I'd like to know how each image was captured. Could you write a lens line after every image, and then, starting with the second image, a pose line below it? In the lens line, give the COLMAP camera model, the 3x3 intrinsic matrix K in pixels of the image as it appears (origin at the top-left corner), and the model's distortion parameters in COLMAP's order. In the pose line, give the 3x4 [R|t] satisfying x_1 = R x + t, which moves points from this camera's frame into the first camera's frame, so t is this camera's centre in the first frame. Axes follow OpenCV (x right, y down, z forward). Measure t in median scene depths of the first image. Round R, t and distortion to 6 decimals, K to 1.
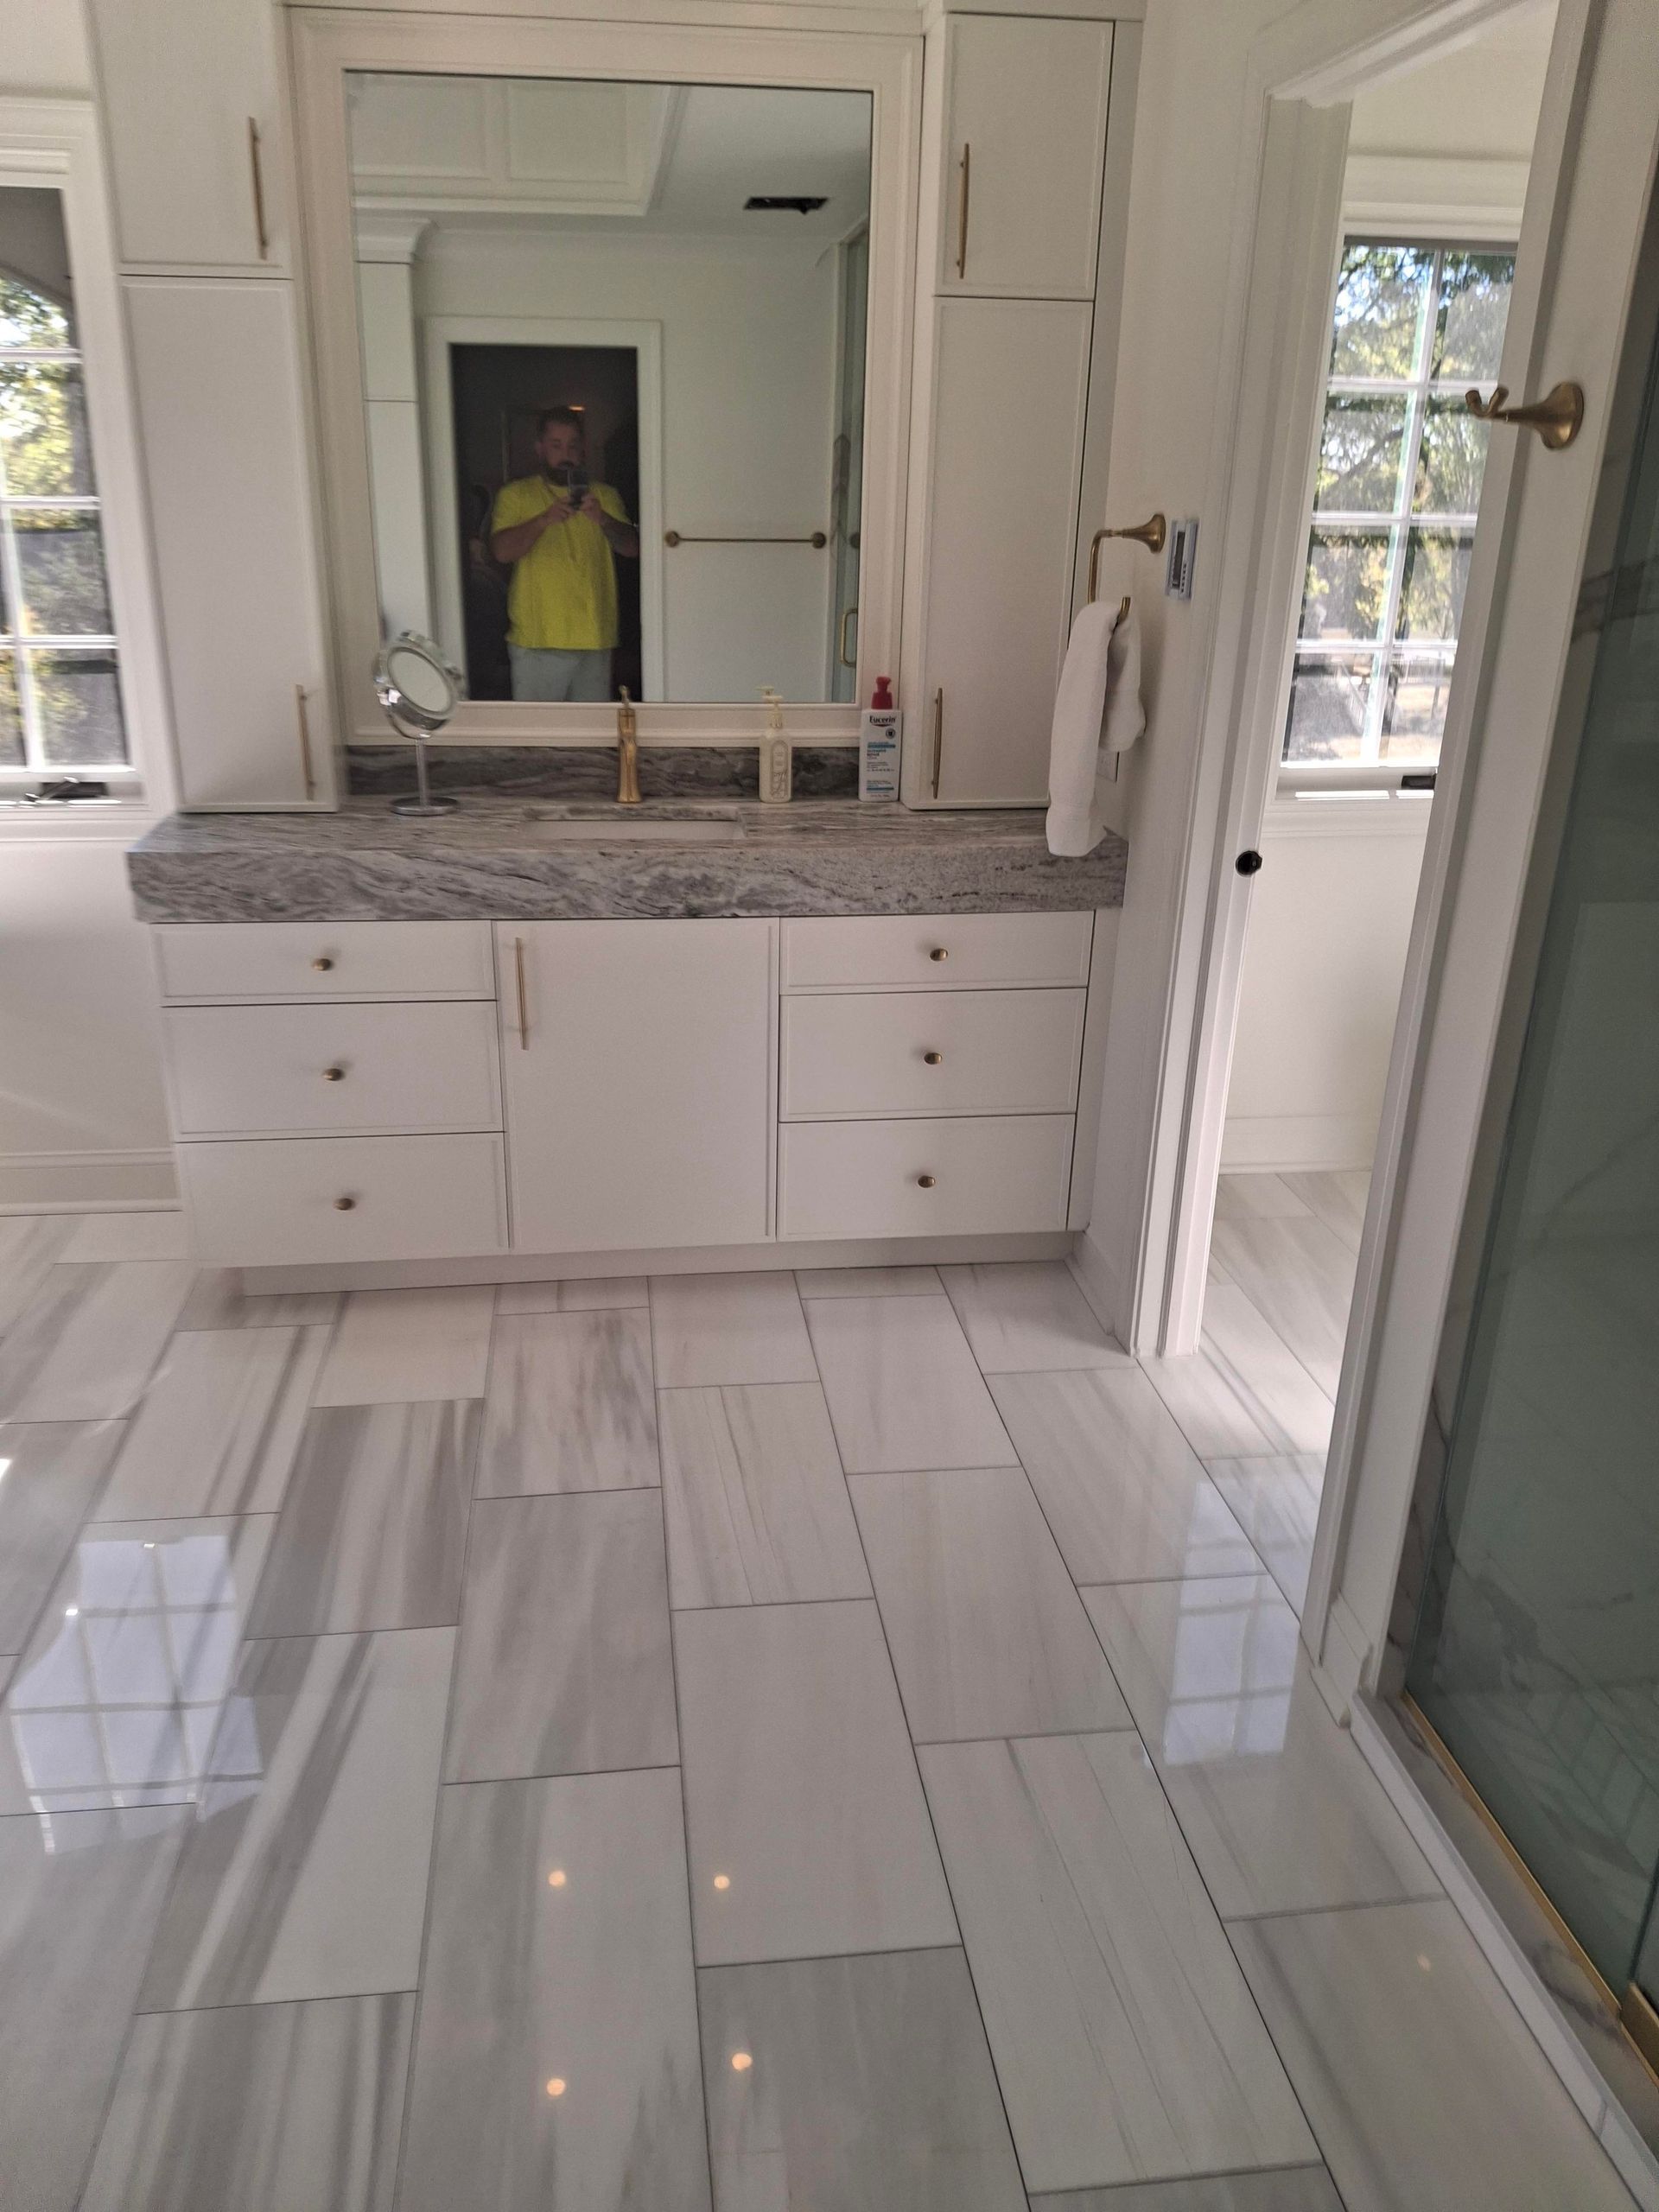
lens RADIAL K [[1647.8, 0, 824.0], [0, 1647.8, 1118.4], [0, 0, 1]] dist [0.091946, -0.156925]
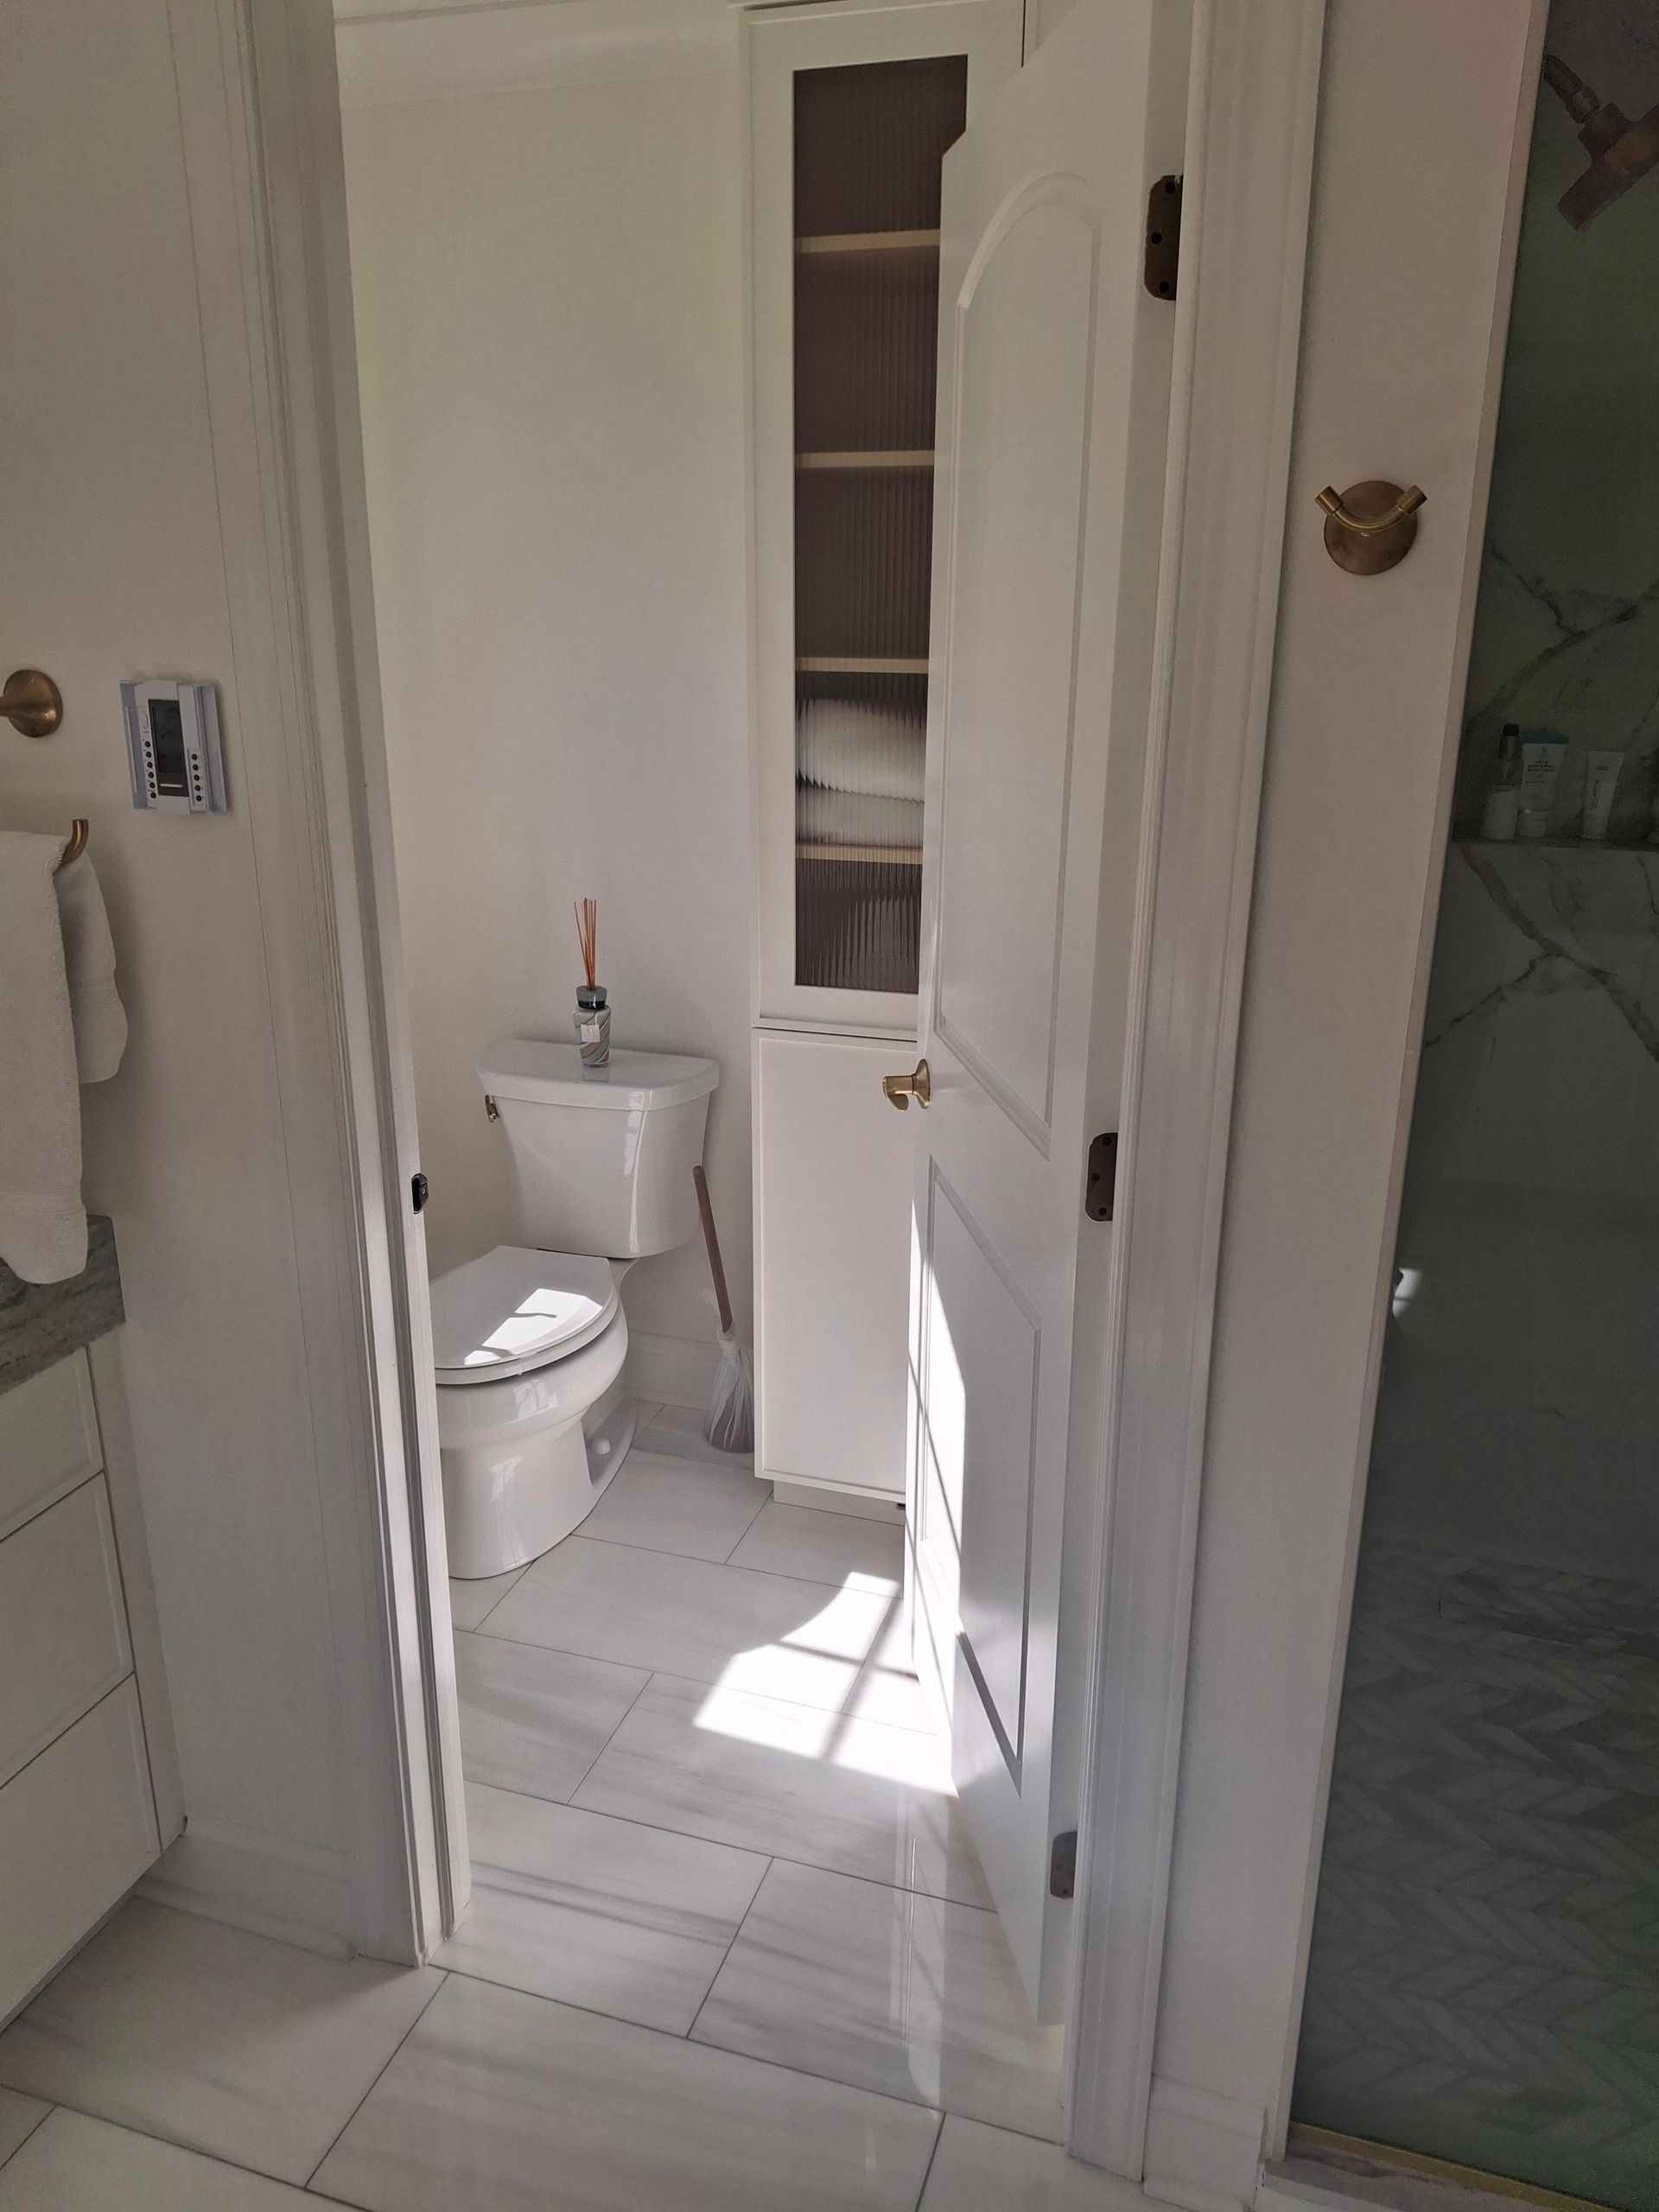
lens RADIAL K [[1647.8, 0, 824.0], [0, 1647.8, 1118.4], [0, 0, 1]] dist [0.091946, -0.156925]
pose [[0.441777, -0.296632, 0.846665, -0.202711], [0.330728, 0.931133, 0.153657, -0.218434], [-0.833938, 0.212133, 0.509458, 0.517011]]
